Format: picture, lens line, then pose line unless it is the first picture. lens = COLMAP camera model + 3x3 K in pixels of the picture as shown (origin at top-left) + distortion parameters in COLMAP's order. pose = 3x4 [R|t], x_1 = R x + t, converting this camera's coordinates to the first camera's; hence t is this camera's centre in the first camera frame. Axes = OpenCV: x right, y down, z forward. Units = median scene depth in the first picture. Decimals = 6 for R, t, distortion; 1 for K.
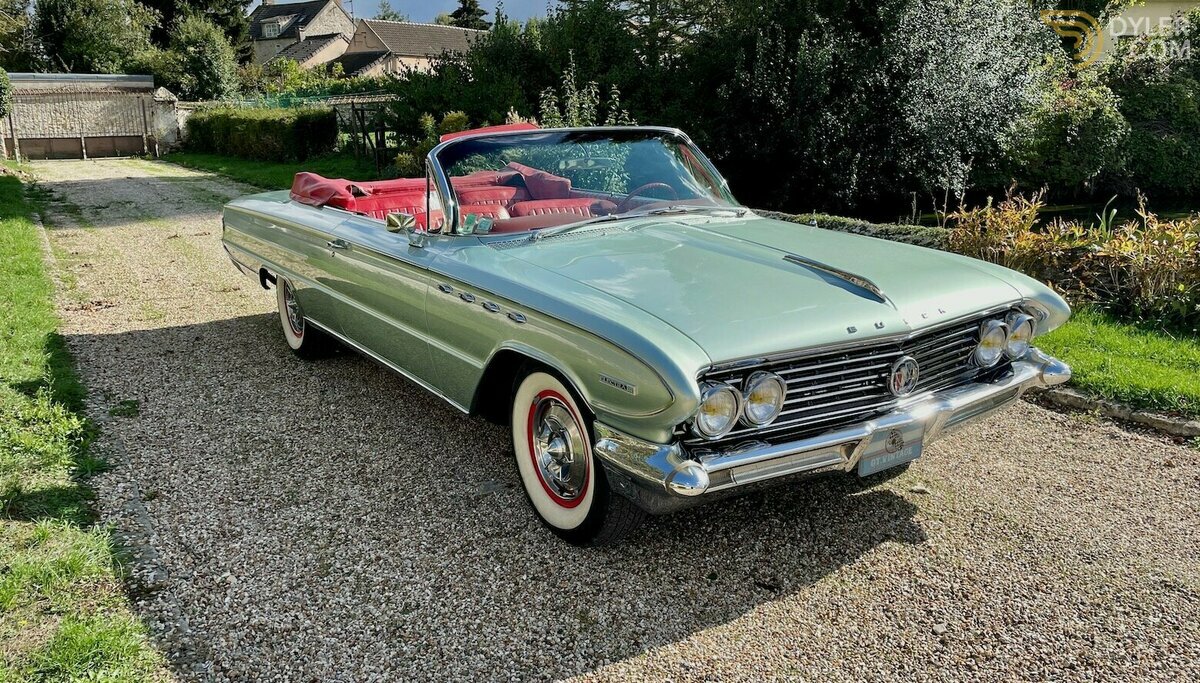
lens RADIAL K [[937.3, 0, 600.0], [0, 937.3, 341.5], [0, 0, 1]] dist [0.088911, -0.119899]
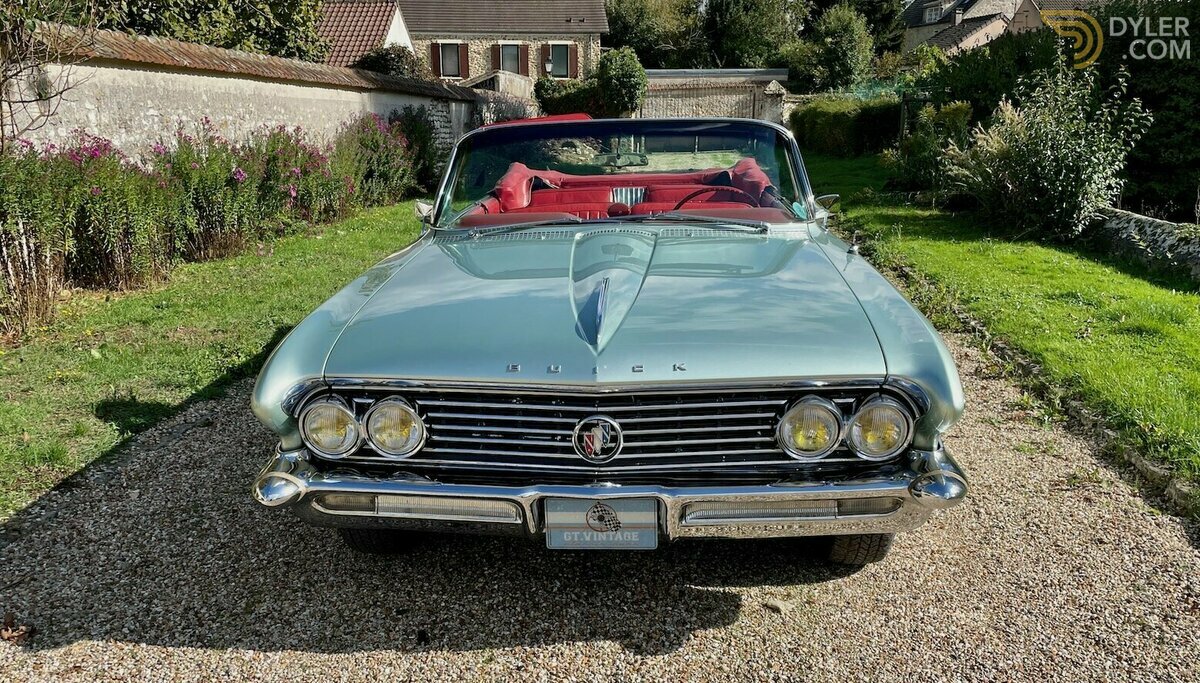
lens RADIAL K [[986.2, 0, 583.1], [0, 986.2, 396.3], [0, 0, 1]] dist [0.098873, -0.134162]
pose [[0.792838, 0.173382, -0.584248, 0.059168], [-0.145777, 0.984801, 0.094428, -0.005649], [0.591740, 0.010304, 0.806063, 0.023939]]
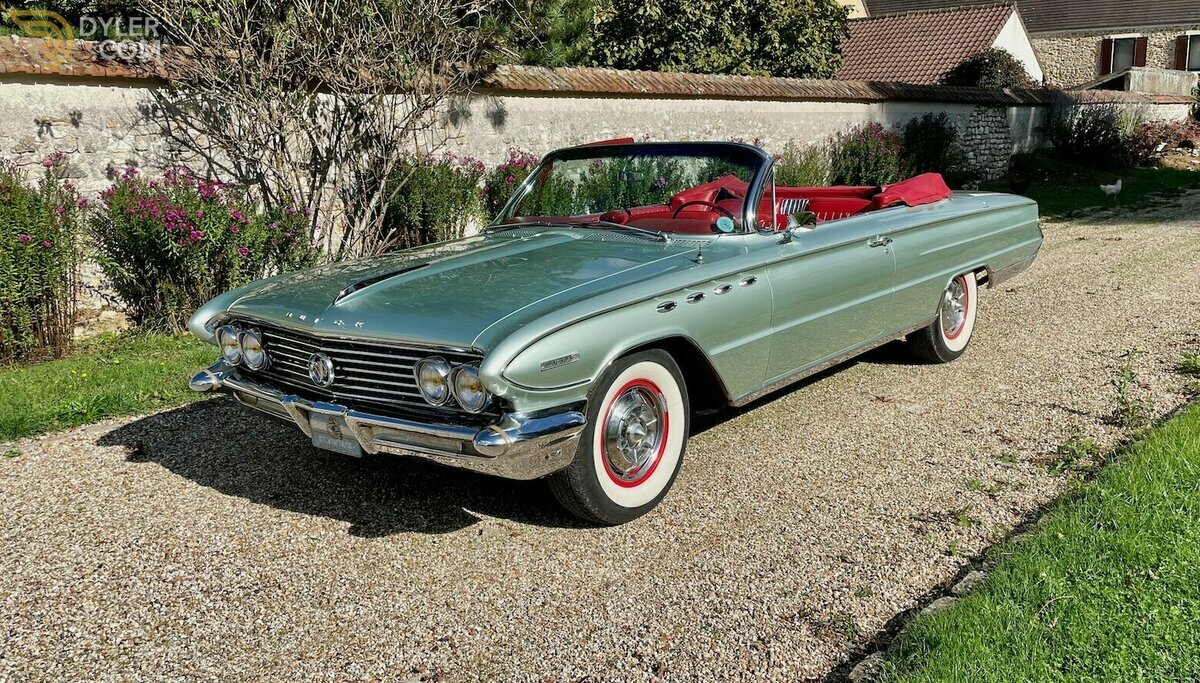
lens RADIAL K [[1016.3, 0, 627.6], [0, 1016.3, 334.5], [0, 0, 1]] dist [0.091427, -0.132346]
pose [[0.305360, 0.193321, -0.932407, 0.117821], [-0.202802, 0.969914, 0.134681, -0.018351], [0.930391, 0.147967, 0.335379, 0.069016]]
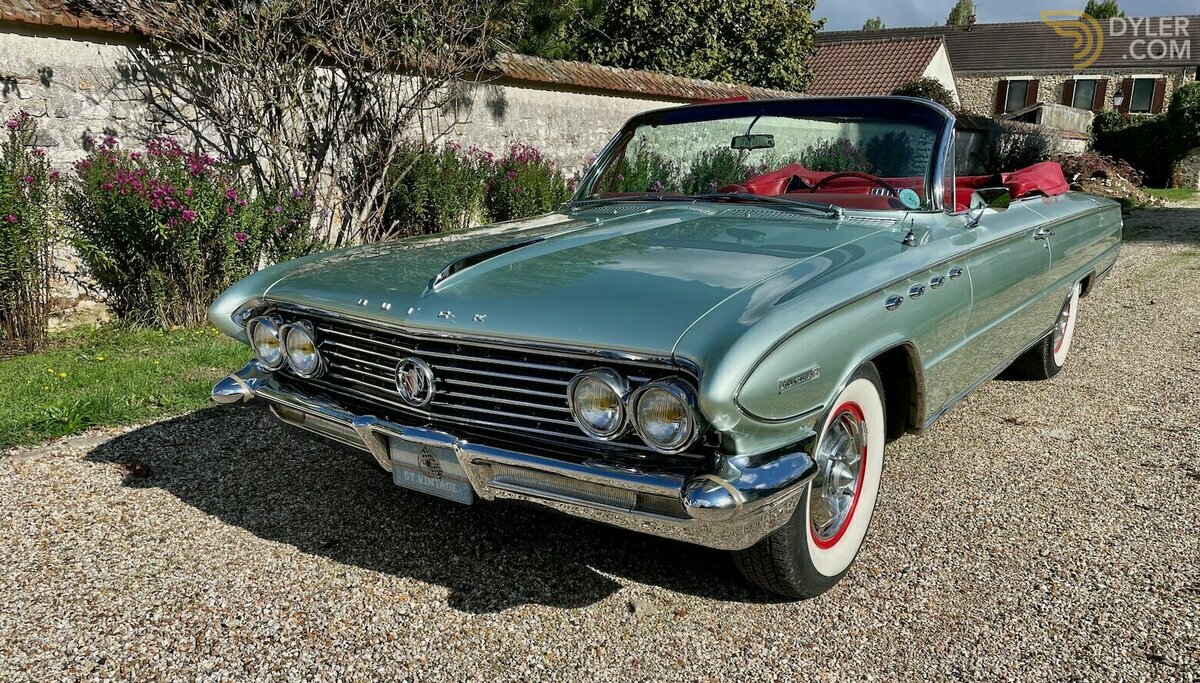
lens RADIAL K [[897.3, 0, 601.6], [0, 897.3, 417.1], [0, 0, 1]] dist [0.077100, -0.100779]
pose [[0.350719, 0.277142, -0.894532, 0.080050], [-0.230715, 0.951335, 0.204284, -0.009531], [0.907616, 0.134736, 0.397593, 0.063078]]
